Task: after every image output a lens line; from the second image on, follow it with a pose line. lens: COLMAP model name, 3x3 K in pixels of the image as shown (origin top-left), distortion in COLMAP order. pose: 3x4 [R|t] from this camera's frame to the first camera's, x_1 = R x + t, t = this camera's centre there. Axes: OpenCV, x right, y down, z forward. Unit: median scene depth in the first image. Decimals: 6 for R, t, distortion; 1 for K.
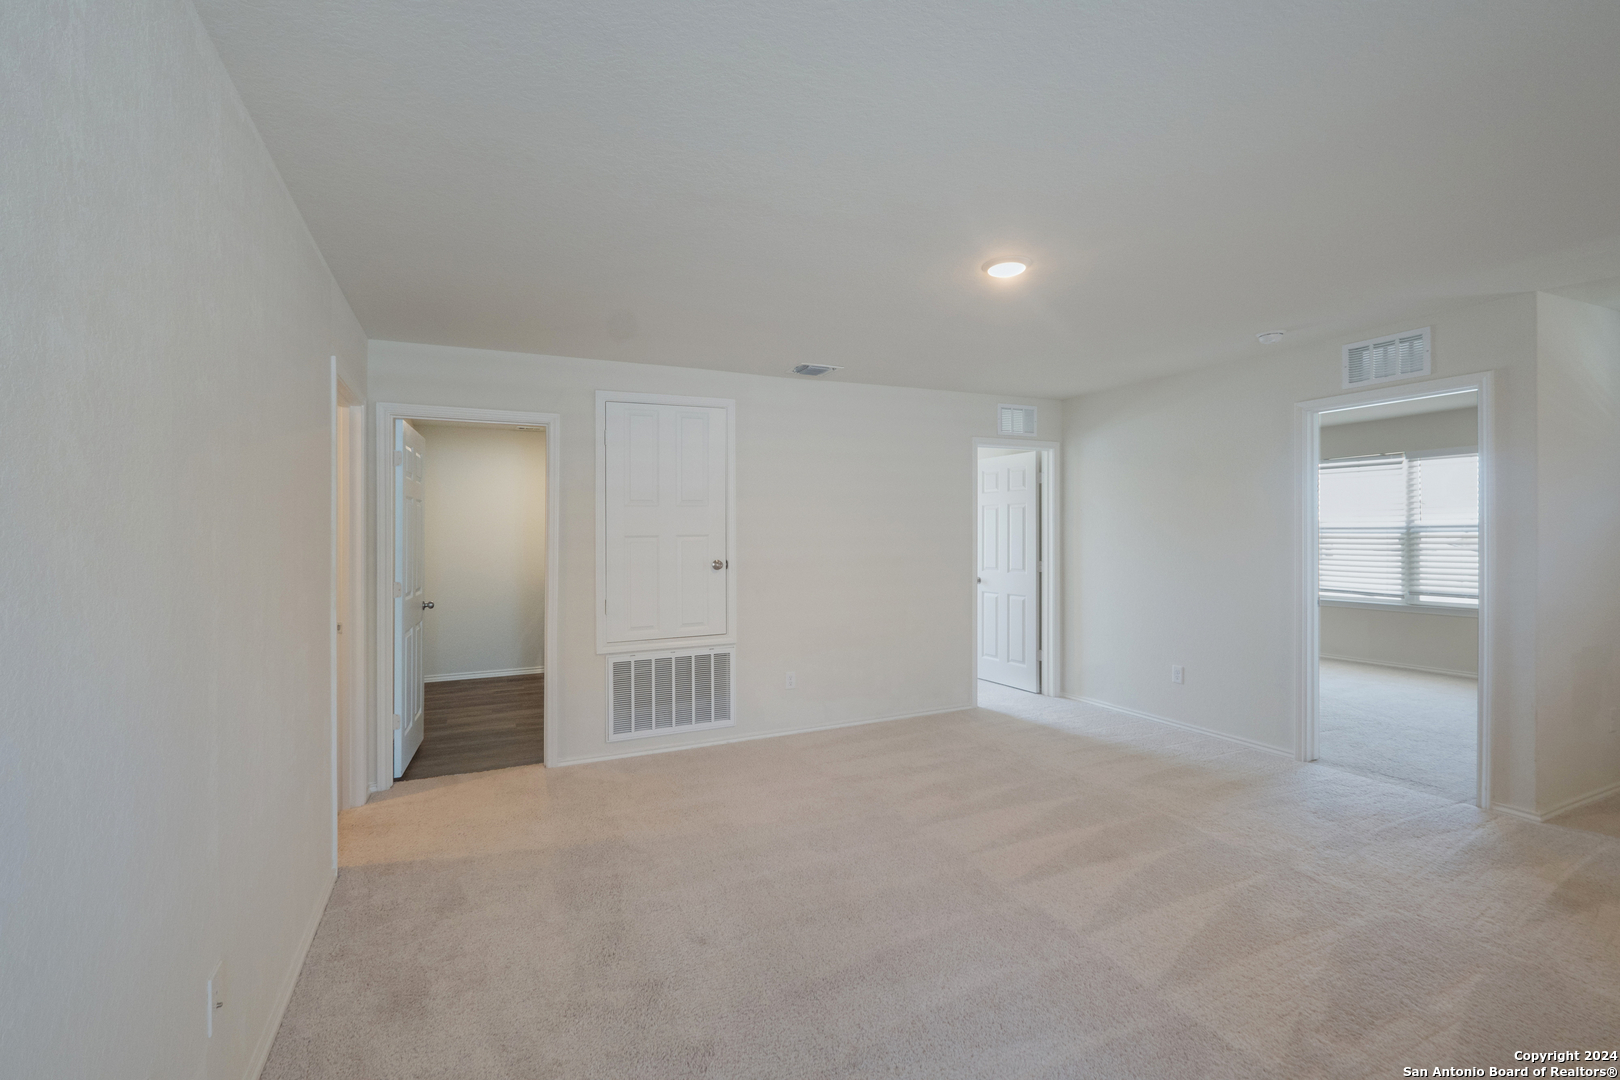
lens RADIAL K [[707.6, 0, 793.6], [0, 707.6, 549.1], [0, 0, 1]] dist [0.000114, -0.000276]
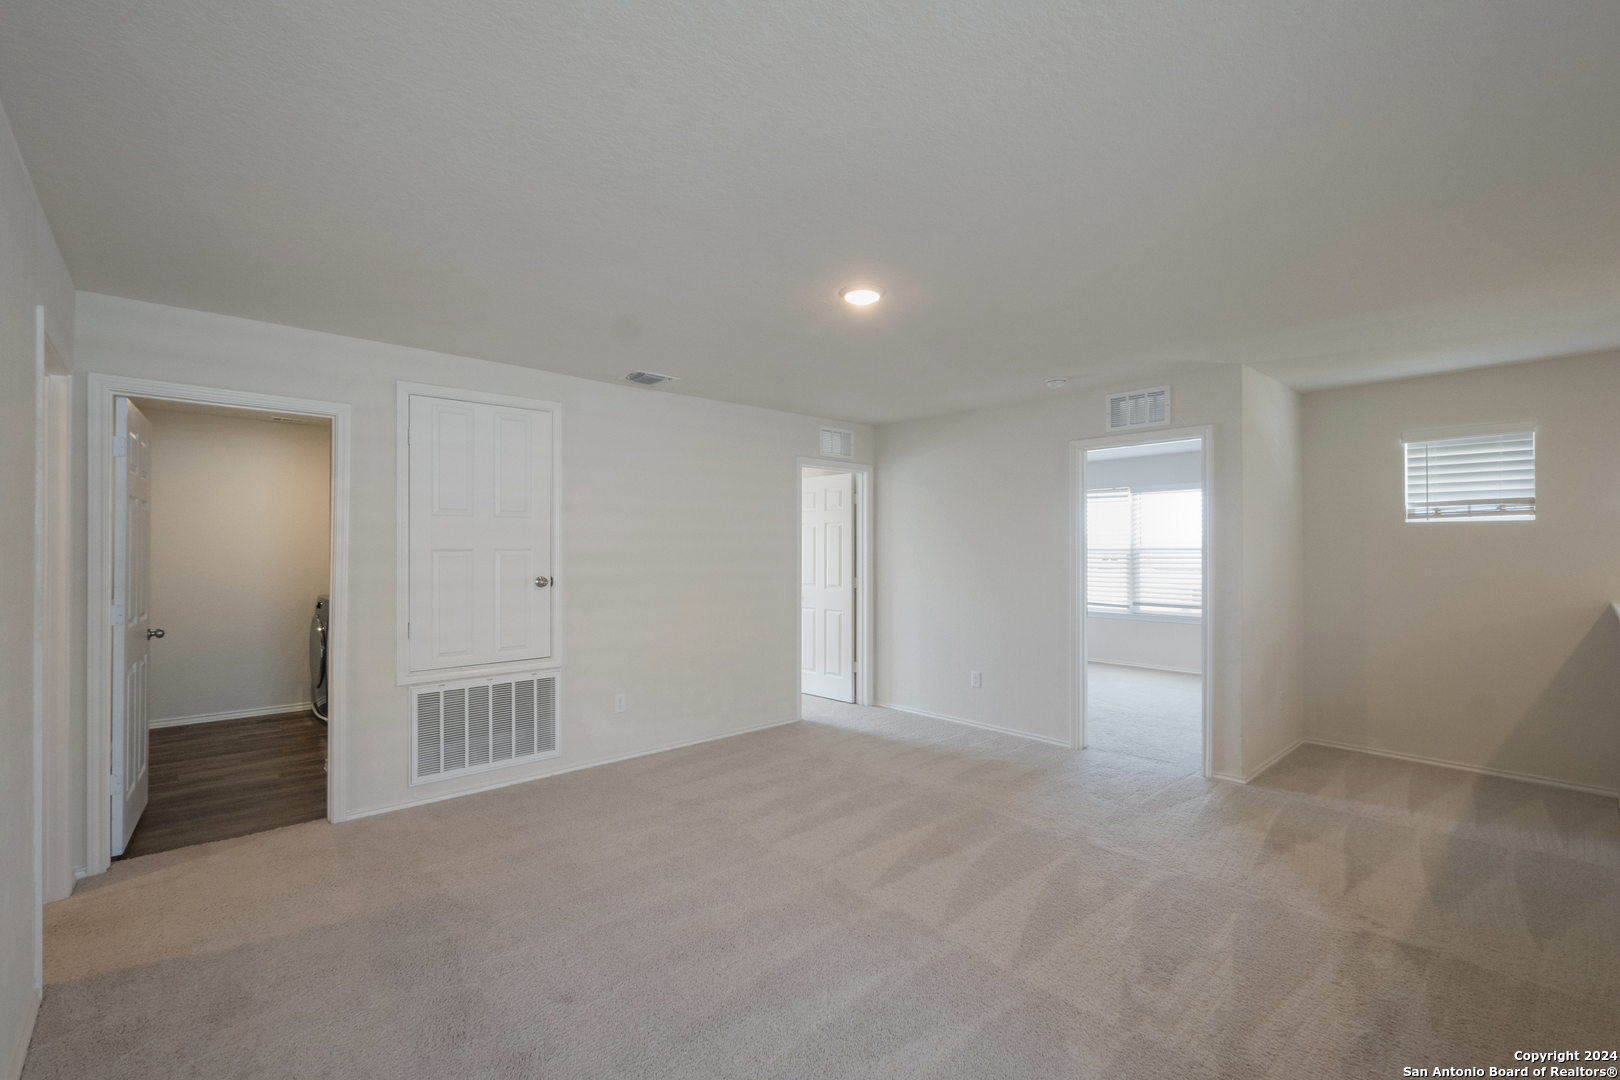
lens RADIAL K [[707.6, 0, 808.6], [0, 707.6, 561.8], [0, 0, 1]] dist [0.000114, -0.000276]
pose [[0.954441, 0.006172, 0.298337, -0.061627], [-0.004618, 0.999972, -0.005912, 0.000092], [-0.298365, 0.004265, 0.954442, 0.025202]]
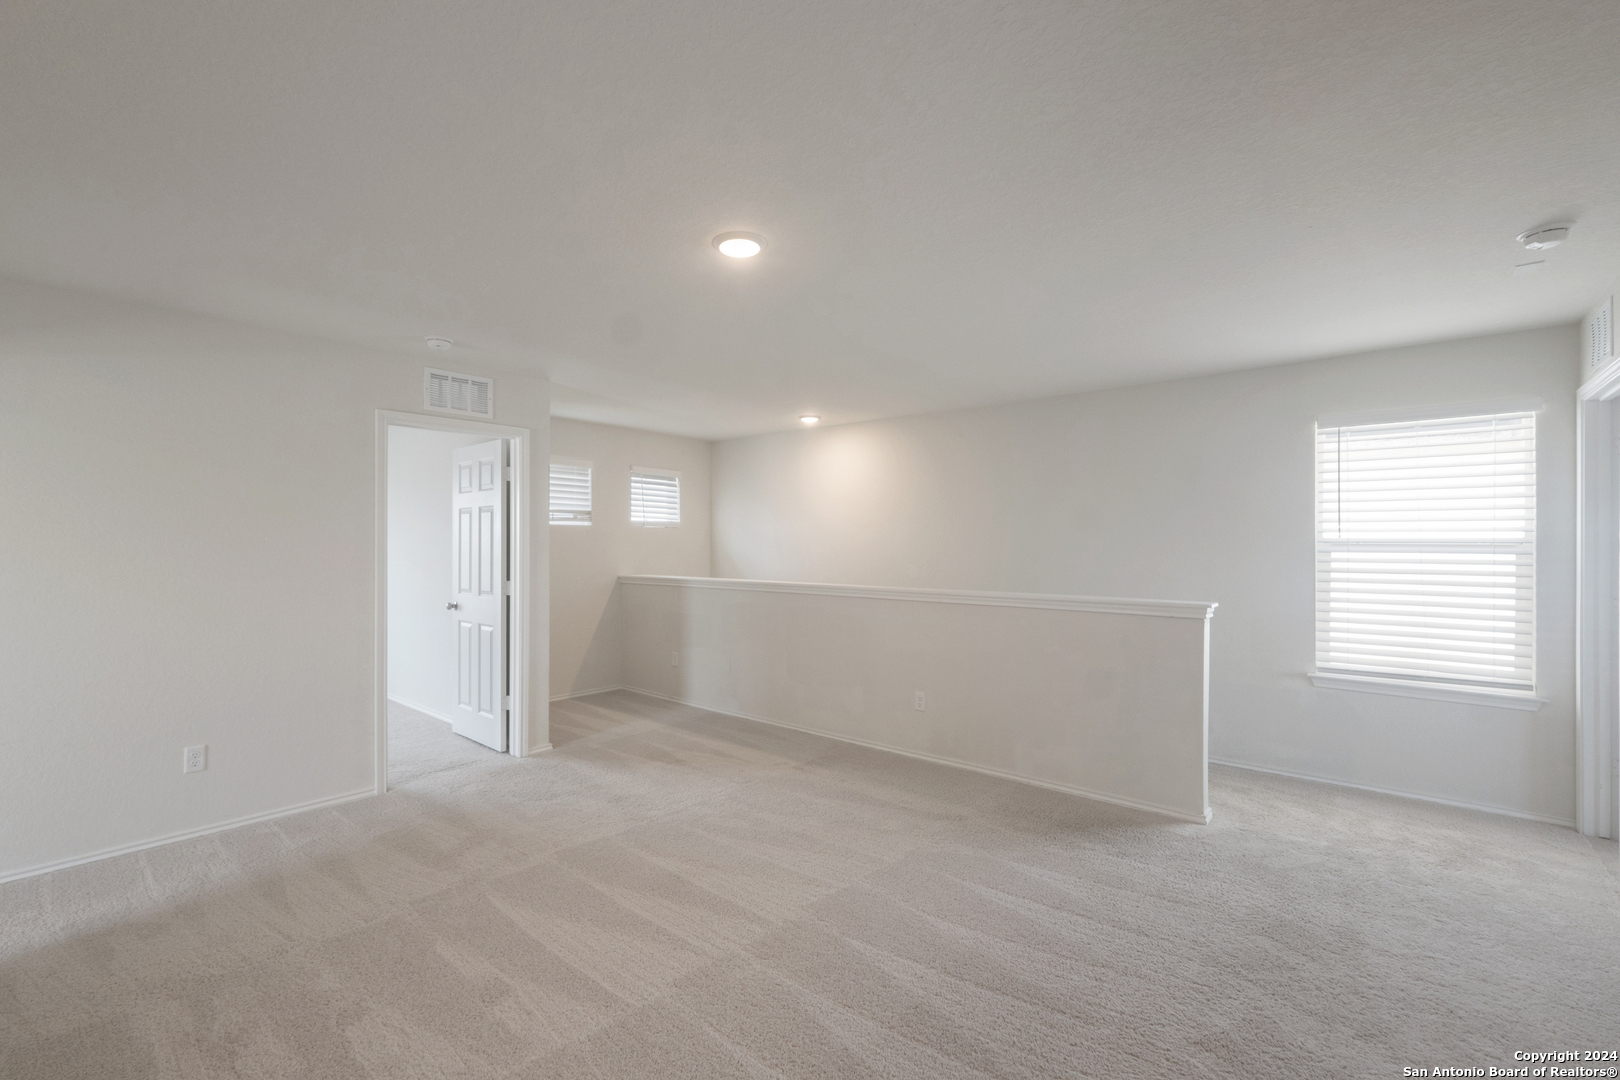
lens RADIAL K [[707.6, 0, 805.9], [0, 707.6, 544.8], [0, 0, 1]] dist [0.000114, -0.000276]
pose [[-0.429735, 0.008257, 0.902917, -0.476457], [0.019373, 0.999812, 0.000078, -0.022530], [-0.902747, 0.017526, -0.429814, 1.156535]]
